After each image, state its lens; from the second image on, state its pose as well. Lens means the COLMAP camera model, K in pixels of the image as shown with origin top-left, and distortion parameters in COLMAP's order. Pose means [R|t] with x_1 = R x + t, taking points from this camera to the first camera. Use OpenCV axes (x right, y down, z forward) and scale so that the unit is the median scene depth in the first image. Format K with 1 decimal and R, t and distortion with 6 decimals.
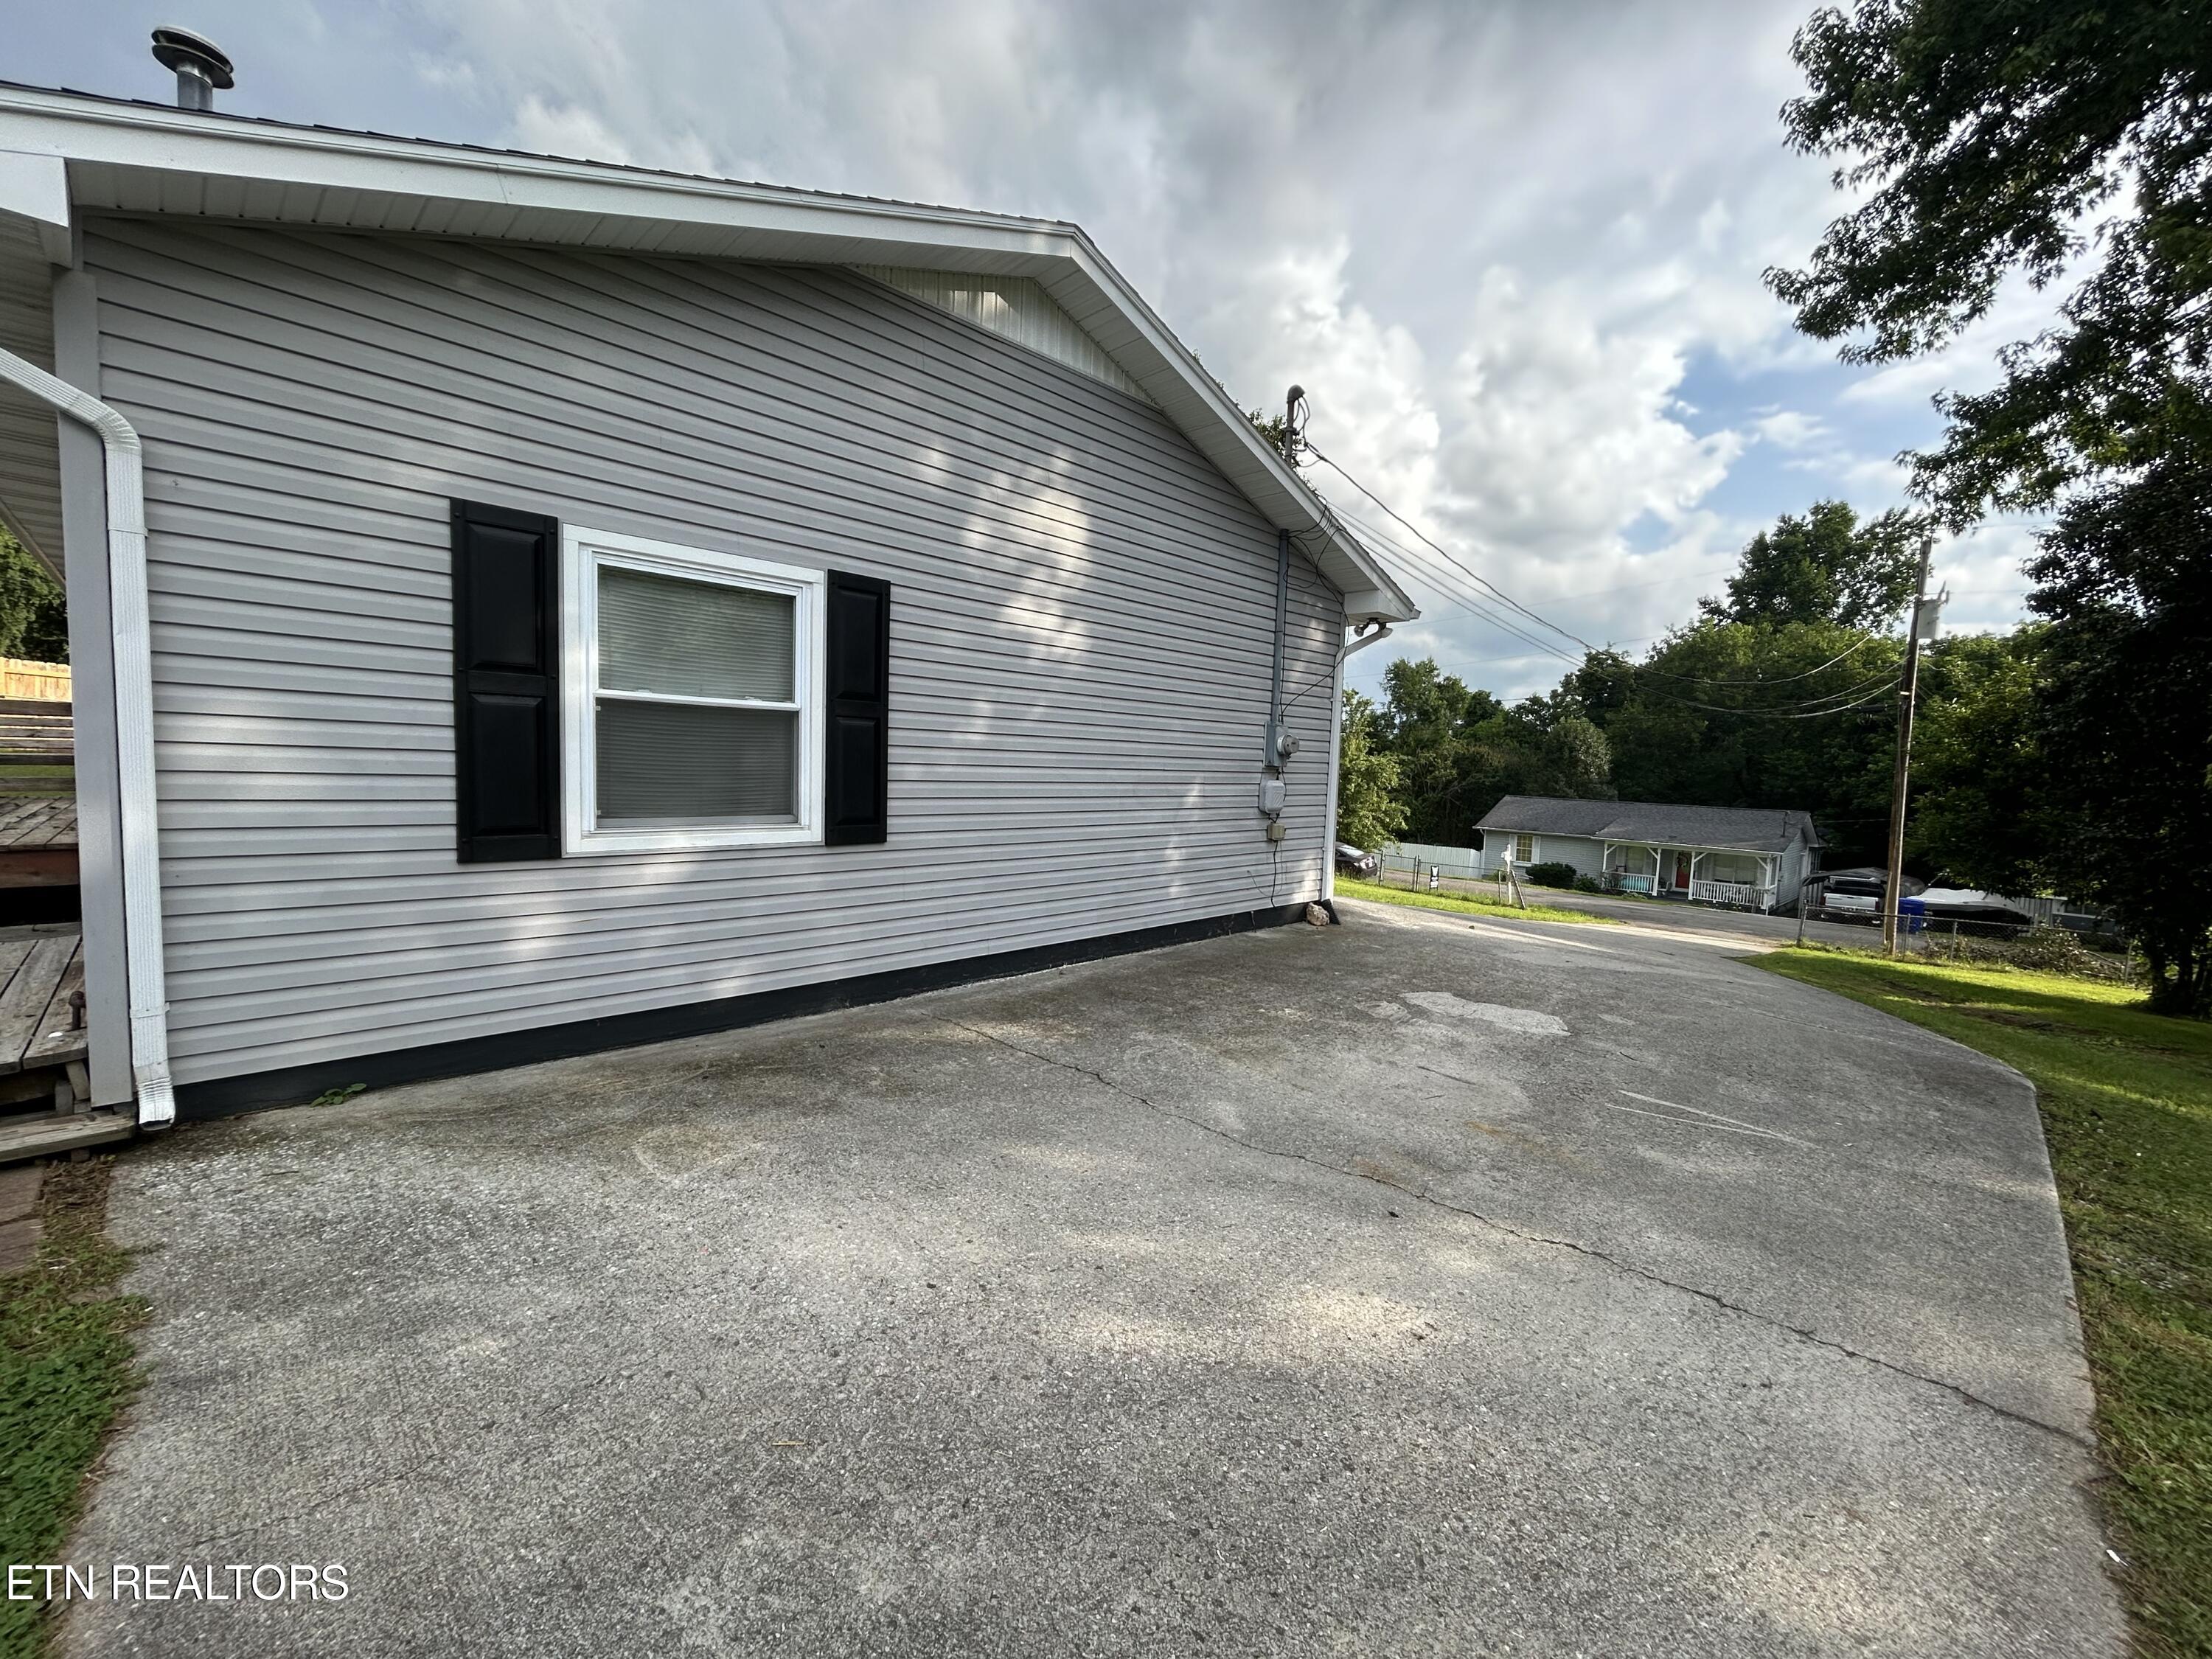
lens RADIAL K [[896.8, 0, 1108.5], [0, 896.8, 825.0], [0, 0, 1]] dist [-0.009988, 0.007294]
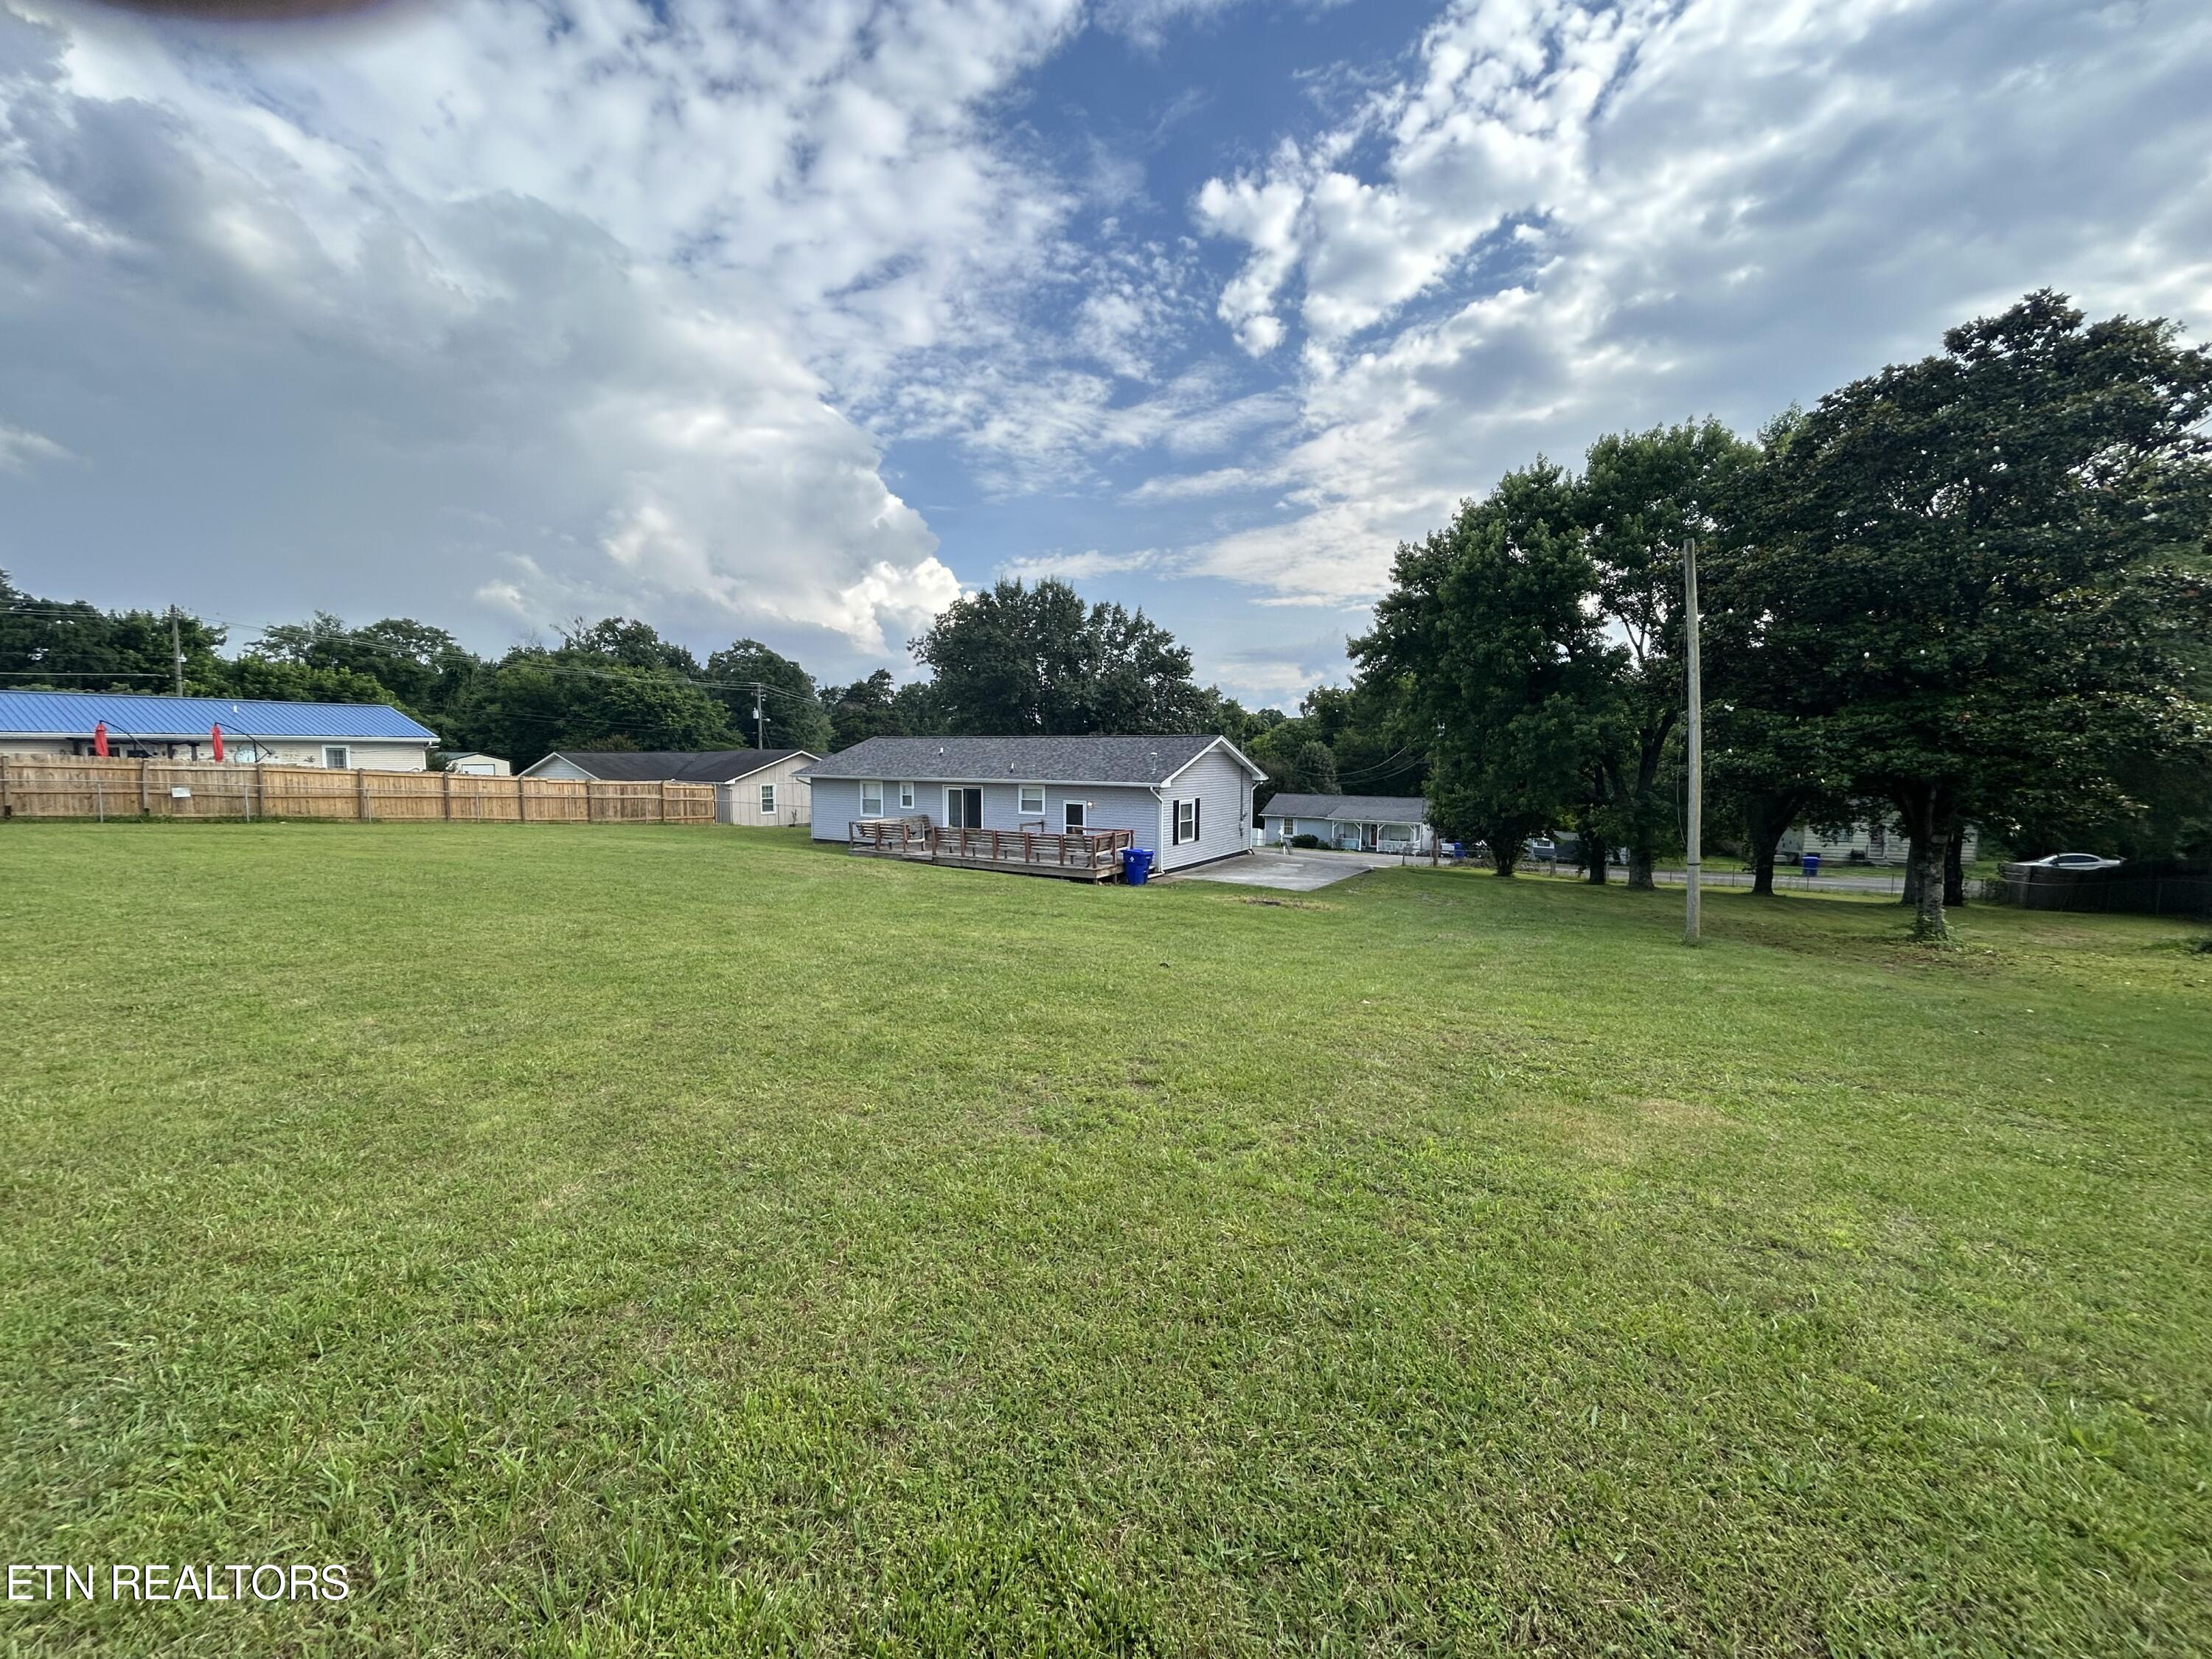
lens RADIAL K [[896.8, 0, 1108.5], [0, 896.8, 825.0], [0, 0, 1]] dist [-0.009988, 0.007294]
pose [[0.969429, -0.035470, 0.242794, -0.267613], [0.029290, 0.999150, 0.029016, -0.032967], [-0.243617, -0.021017, 0.969644, -0.542961]]
